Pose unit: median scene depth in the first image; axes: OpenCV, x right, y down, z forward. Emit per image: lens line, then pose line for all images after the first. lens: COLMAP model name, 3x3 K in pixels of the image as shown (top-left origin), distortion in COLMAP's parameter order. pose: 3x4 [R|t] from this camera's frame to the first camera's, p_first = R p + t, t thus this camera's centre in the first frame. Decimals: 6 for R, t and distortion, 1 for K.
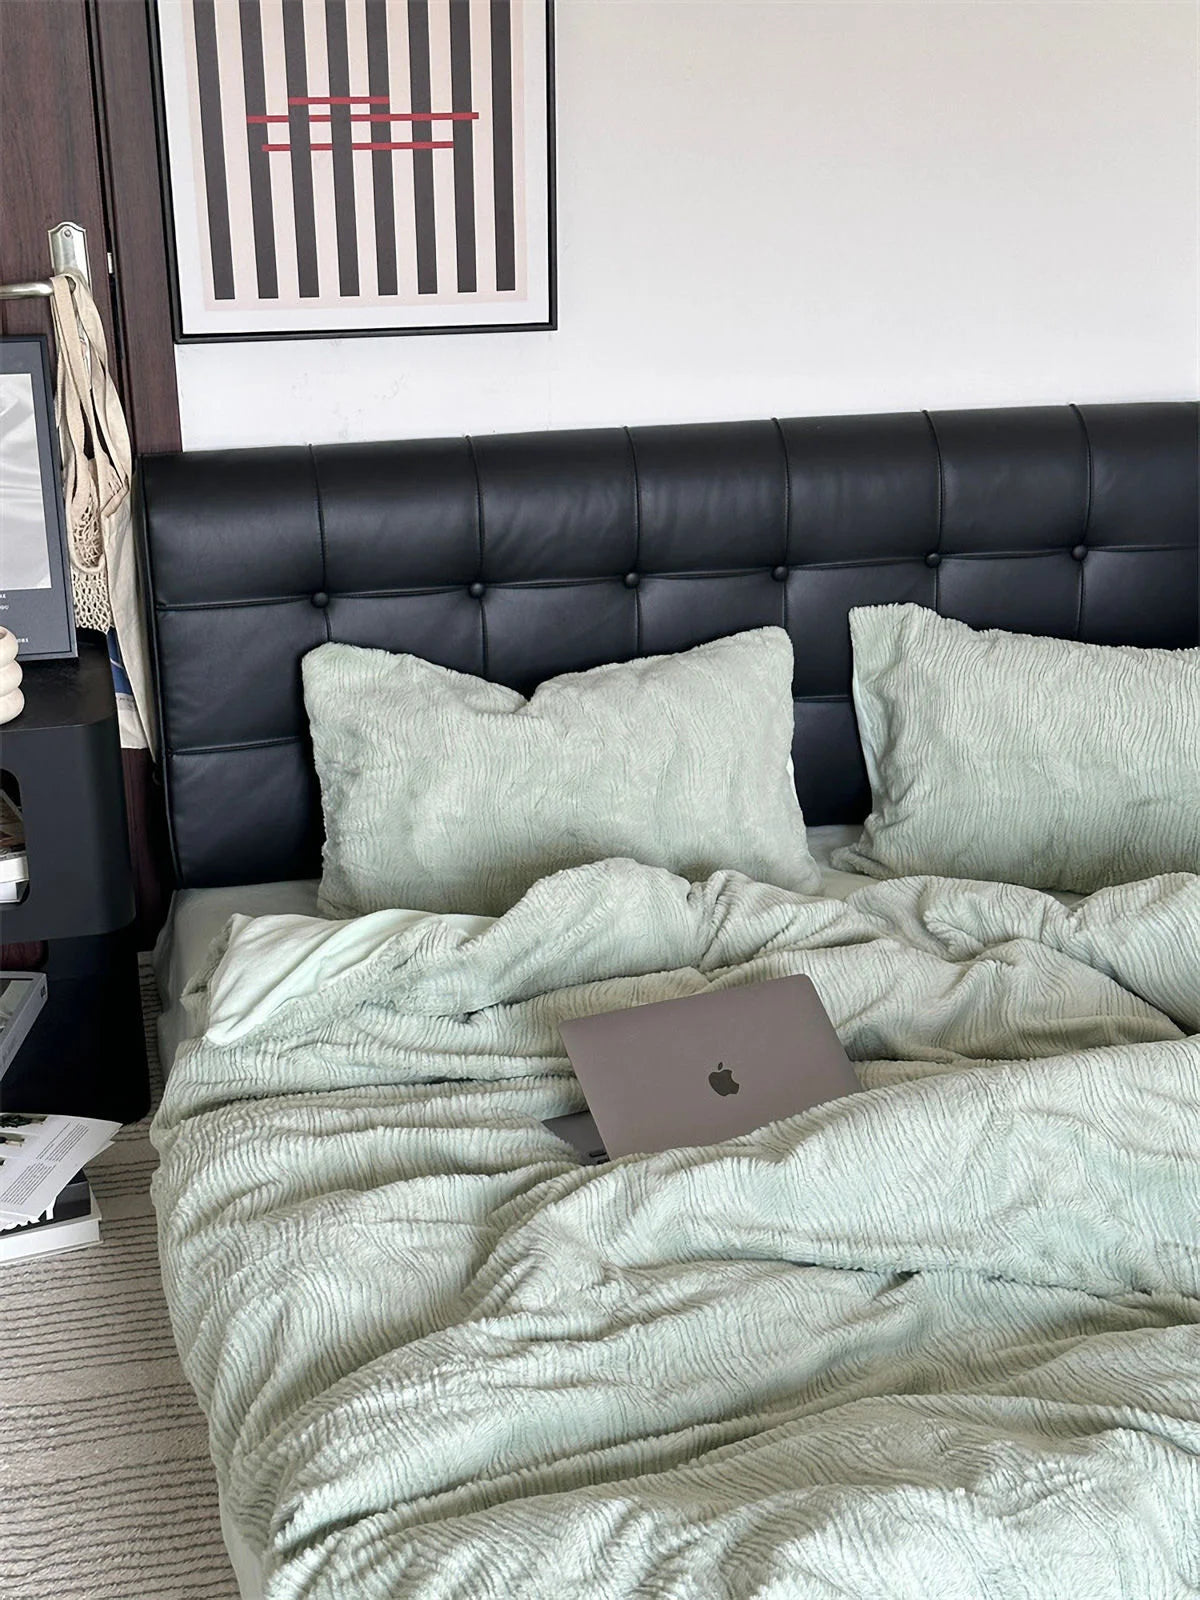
lens RADIAL K [[2283.3, 0, 616.8], [0, 2283.3, 826.1], [0, 0, 1]] dist [0.067463, 0.000000]
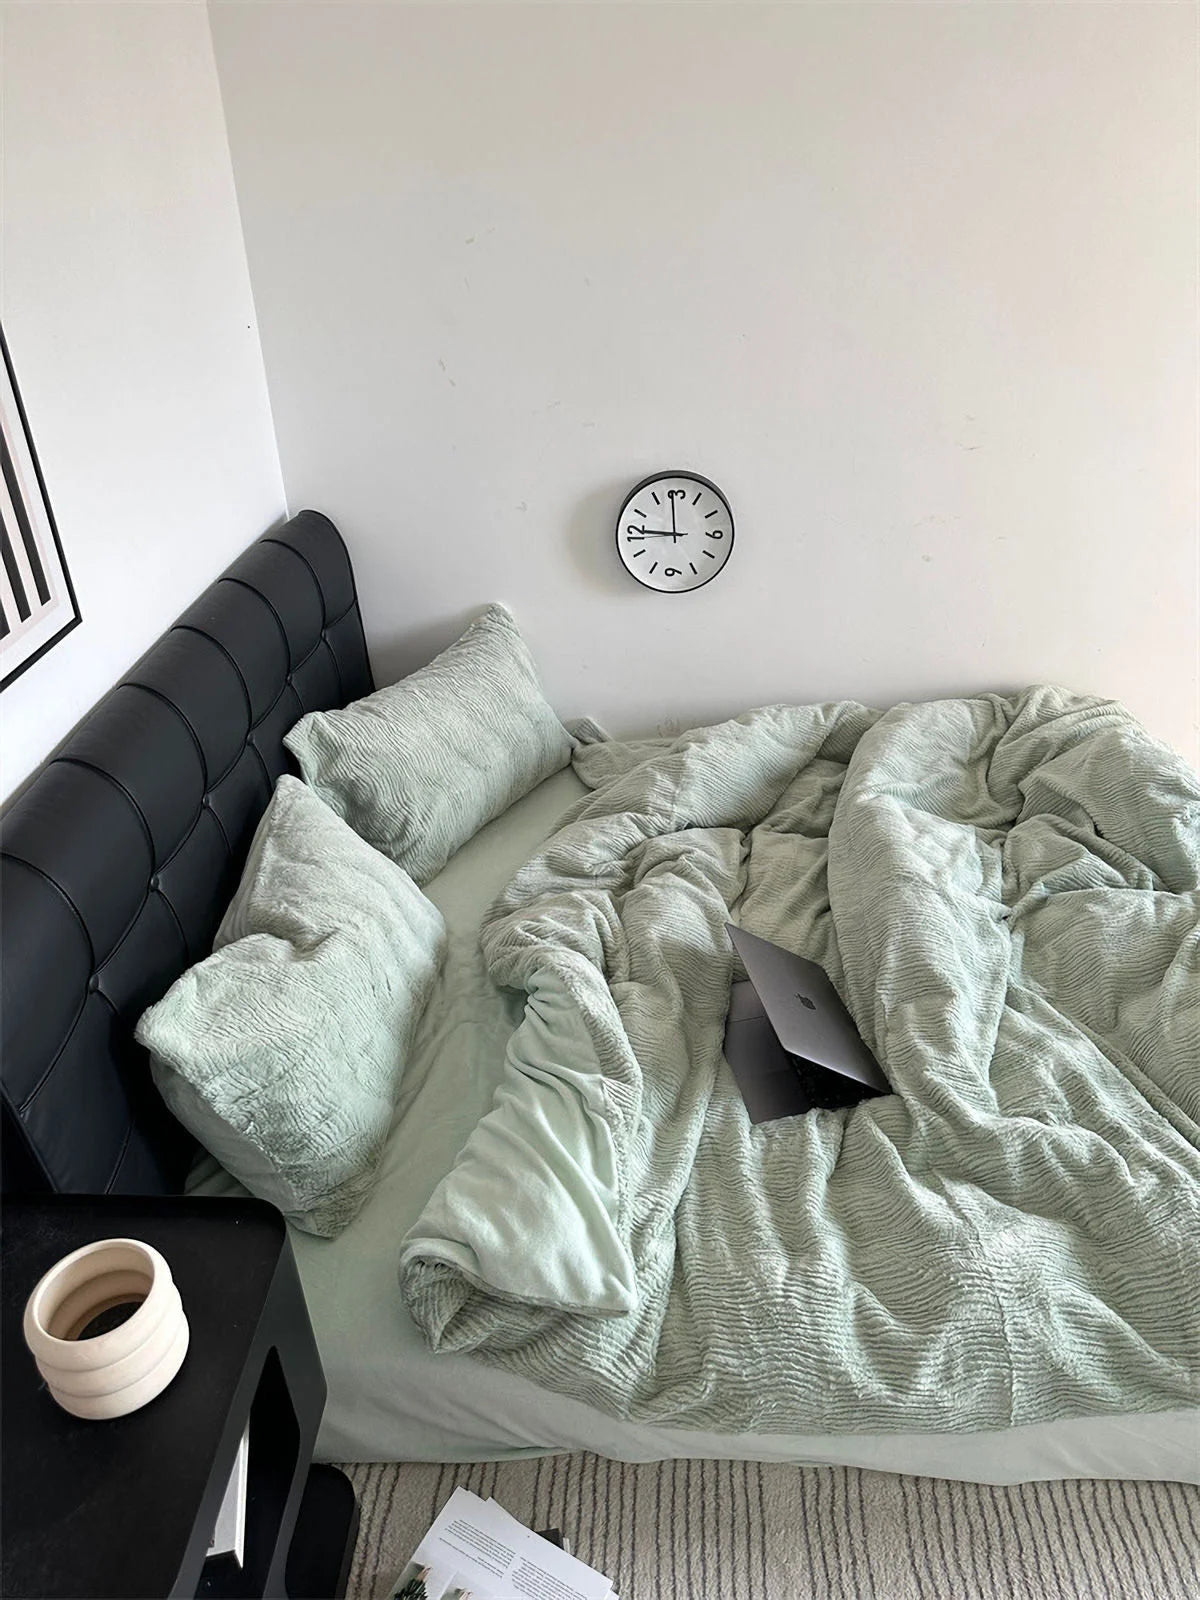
lens RADIAL K [[1125.3, 0, 610.0], [0, 1125.3, 801.2], [0, 0, 1]] dist [0.006546, -0.008656]
pose [[0.263994, -0.510624, 0.818273, -0.454562], [0.370079, 0.837061, 0.402952, -0.297546], [-0.890701, 0.196448, 0.409950, 0.696711]]
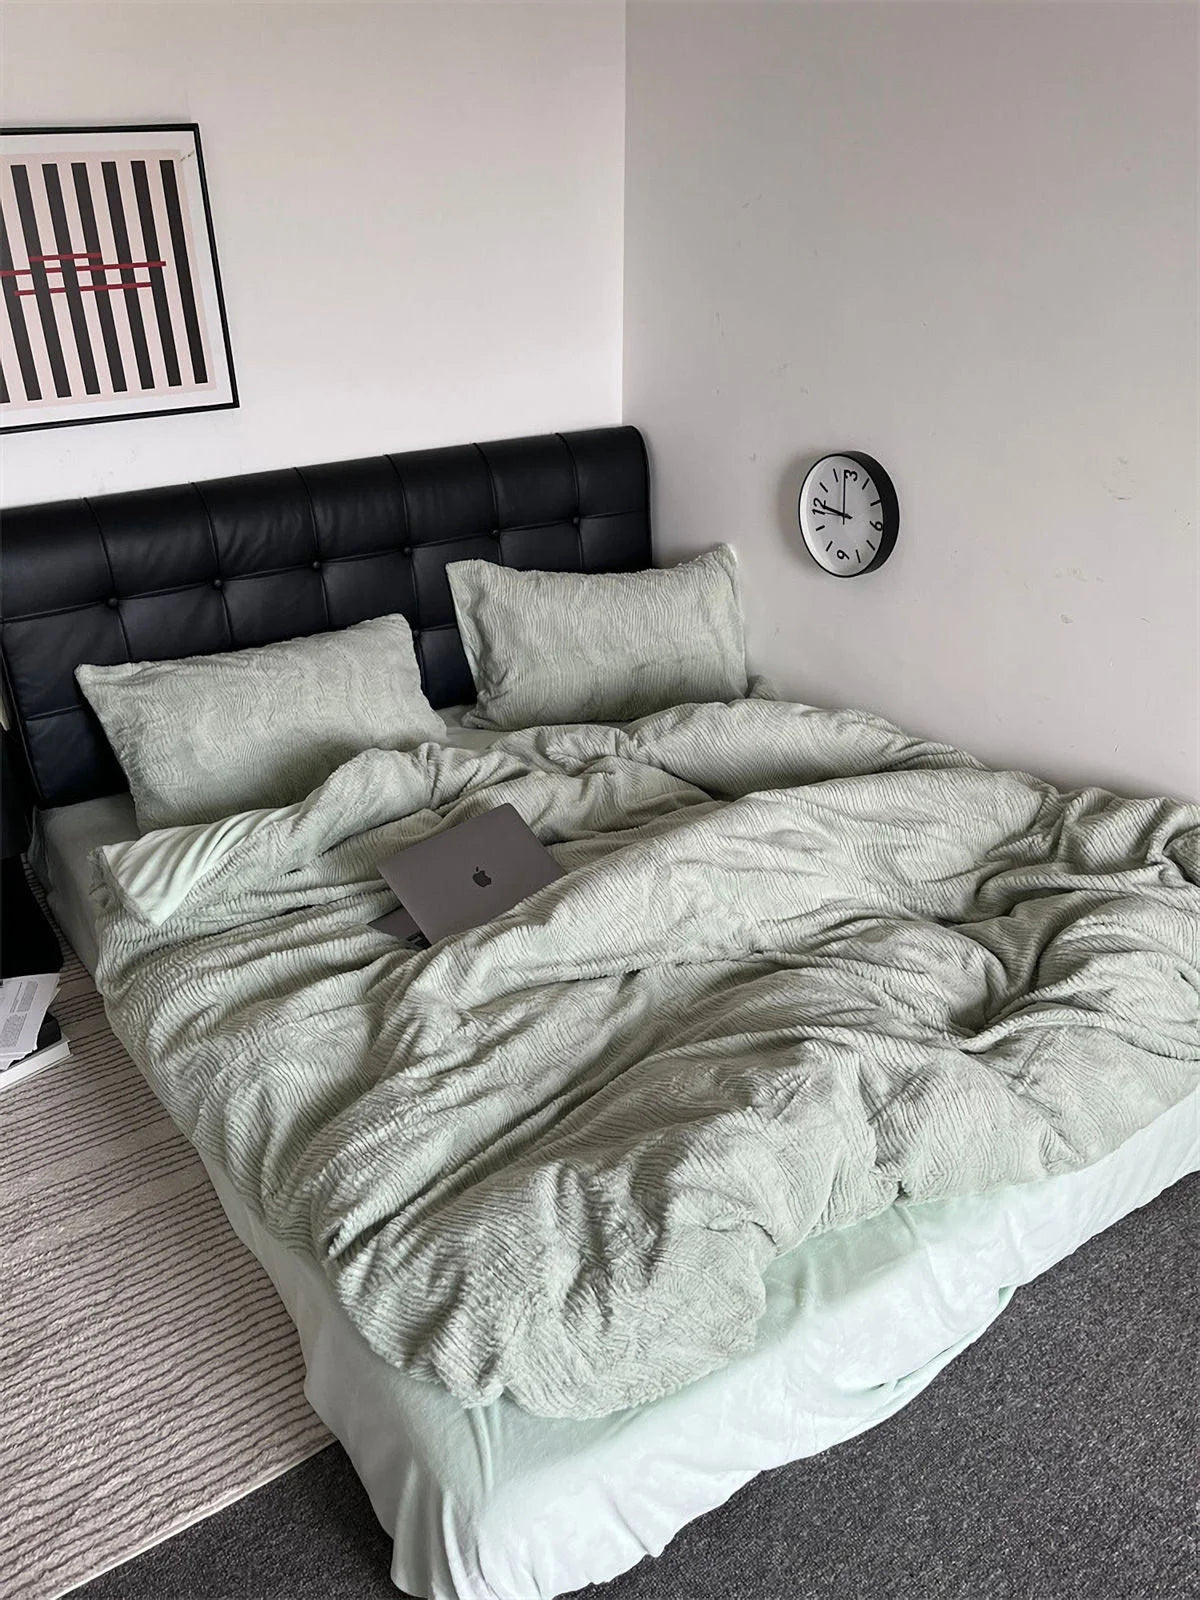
lens RADIAL K [[1235.5, 0, 623.9], [0, 1235.5, 824.3], [0, 0, 1]] dist [0.052645, -0.087858]
pose [[0.931020, -0.183330, 0.315582, -0.114068], [0.143072, 0.978805, 0.146527, -0.035094], [-0.335757, -0.091269, 0.937517, 0.132698]]
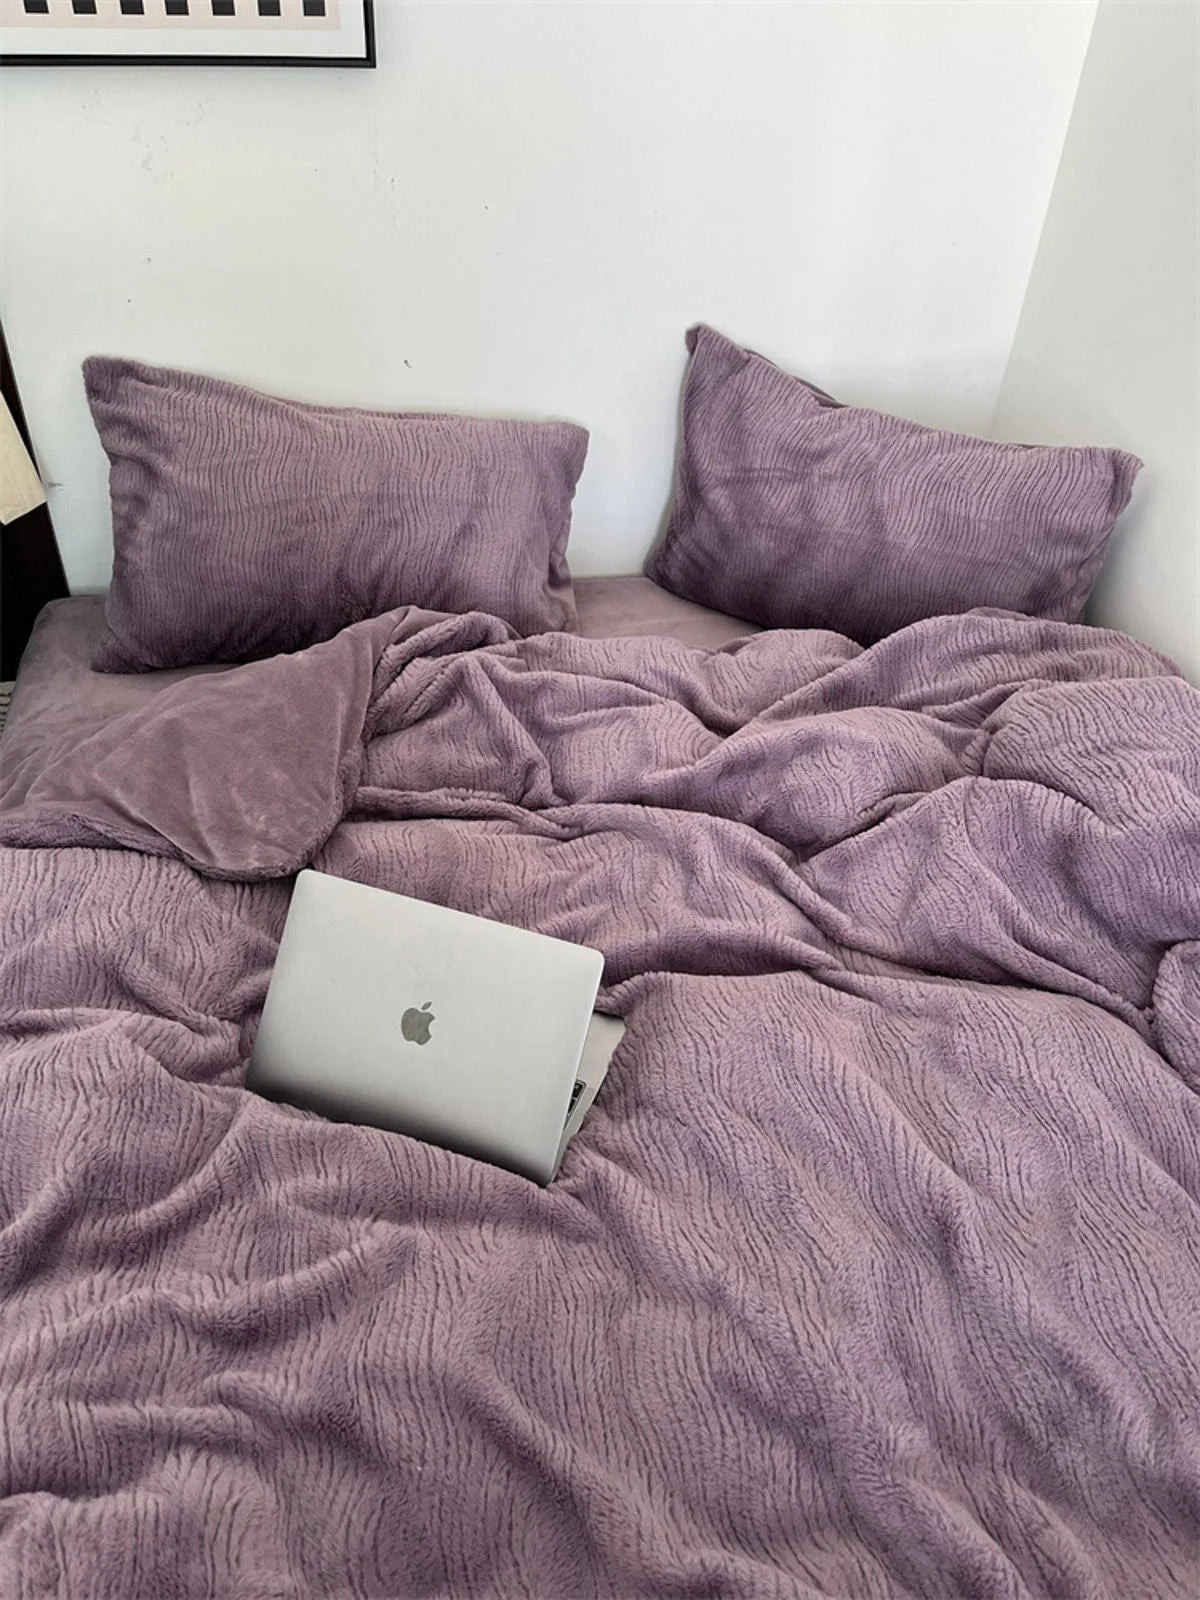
lens RADIAL K [[1235.5, 0, 606.4], [0, 1235.5, 807.5], [0, 0, 1]] dist [0.052645, -0.087858]
pose [[0.999098, 0.041844, -0.007285, 0.091890], [-0.038150, 0.959495, 0.279131, -0.085819], [0.018670, -0.278601, 0.960225, 0.503382]]
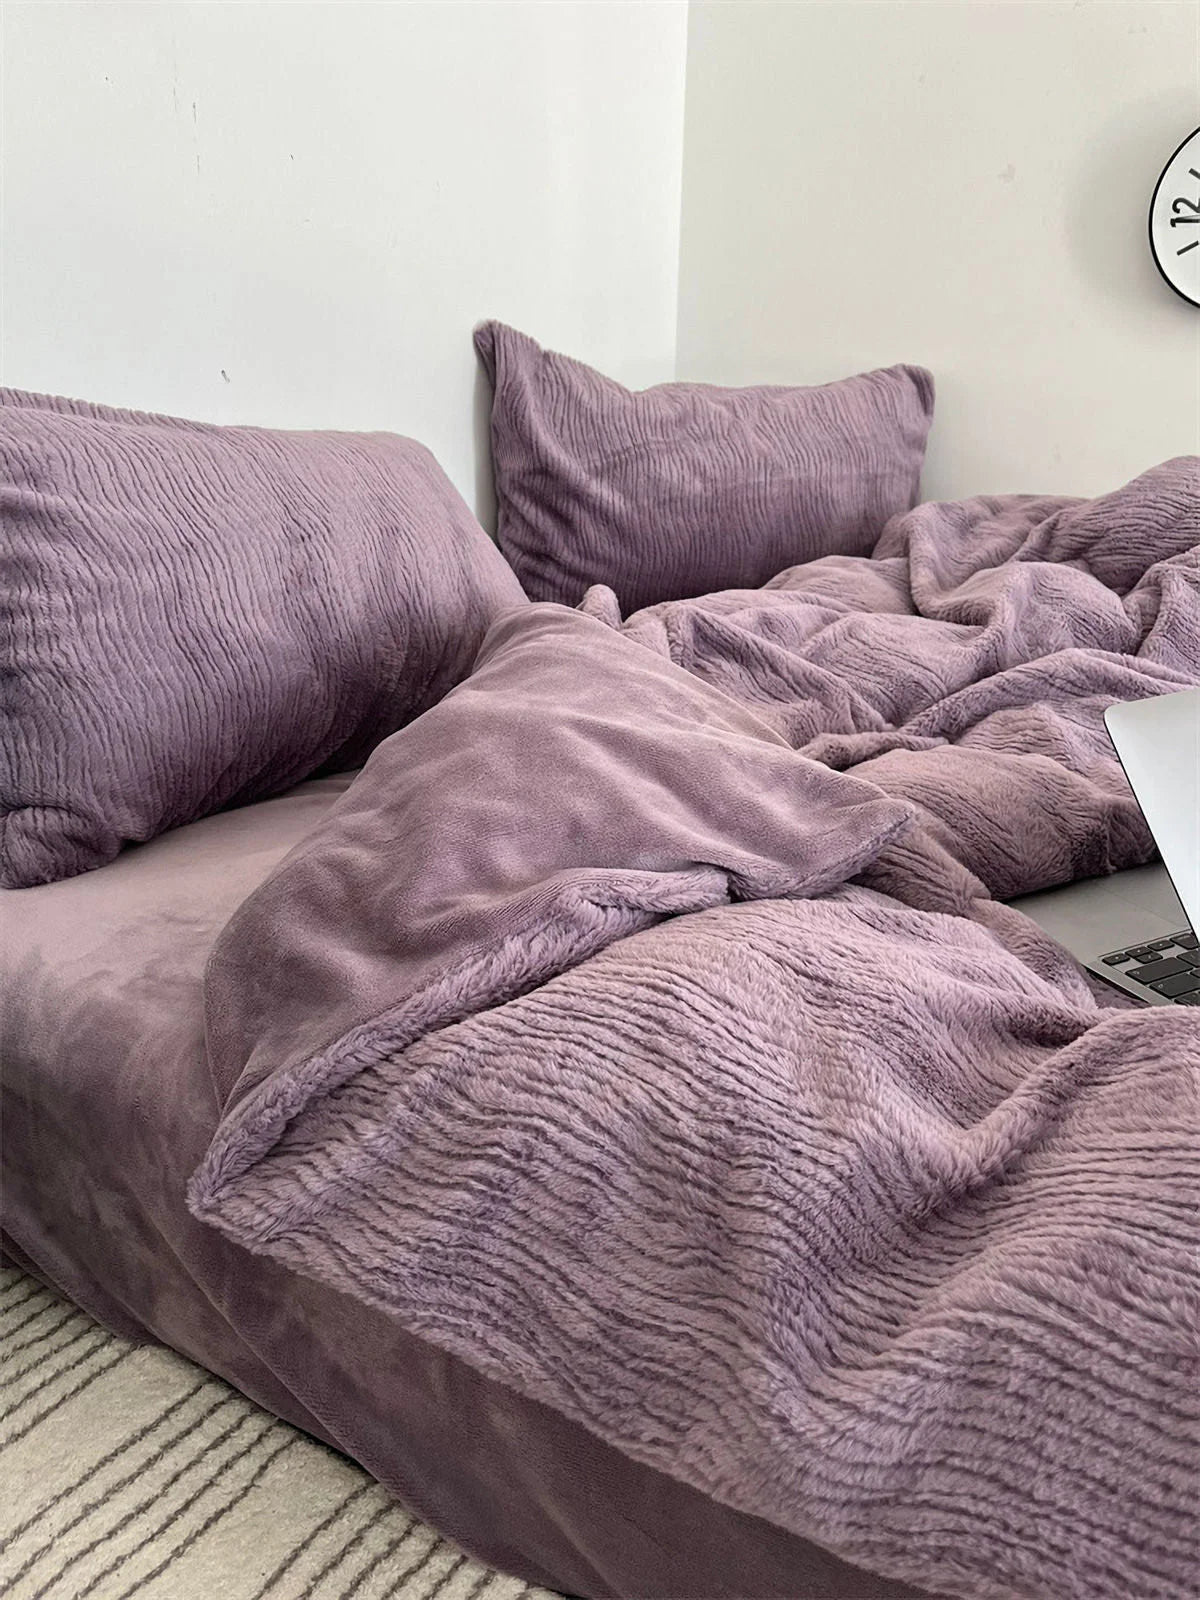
lens RADIAL K [[1235.5, 0, 624.4], [0, 1235.5, 805.9], [0, 0, 1]] dist [0.052645, -0.087858]
pose [[0.692940, -0.271478, 0.667932, -0.276260], [0.268783, 0.956890, 0.110077, 0.018707], [-0.669021, 0.103252, 0.736037, 0.772082]]
